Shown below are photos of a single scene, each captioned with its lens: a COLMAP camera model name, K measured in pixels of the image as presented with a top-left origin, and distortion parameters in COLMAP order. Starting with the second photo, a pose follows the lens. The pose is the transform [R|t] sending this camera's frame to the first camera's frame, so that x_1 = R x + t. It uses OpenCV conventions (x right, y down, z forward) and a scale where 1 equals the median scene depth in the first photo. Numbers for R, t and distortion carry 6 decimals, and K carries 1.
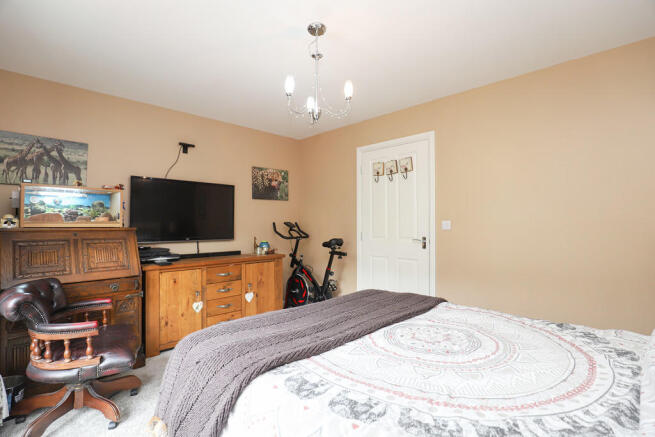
lens RADIAL K [[301.8, 0, 330.1], [0, 301.8, 220.3], [0, 0, 1]] dist [-0.019551, 0.001151]
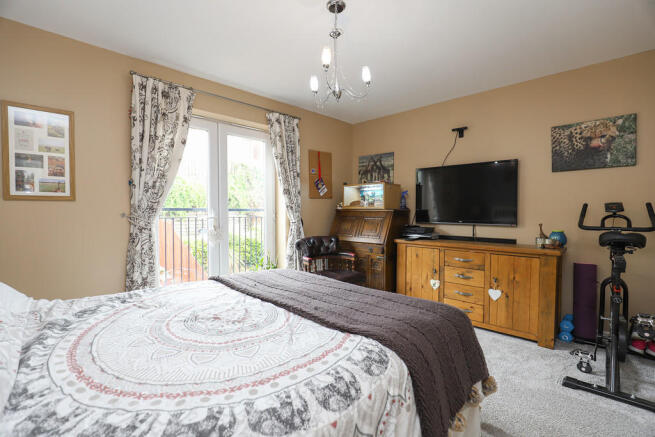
lens RADIAL K [[301.8, 0, 329.6], [0, 301.8, 217.5], [0, 0, 1]] dist [-0.019551, 0.001151]
pose [[0.023513, 0.024558, -0.999422, 0.542825], [0.008549, 0.999657, 0.024765, 0.019626], [0.999687, -0.009127, 0.023295, 0.534962]]
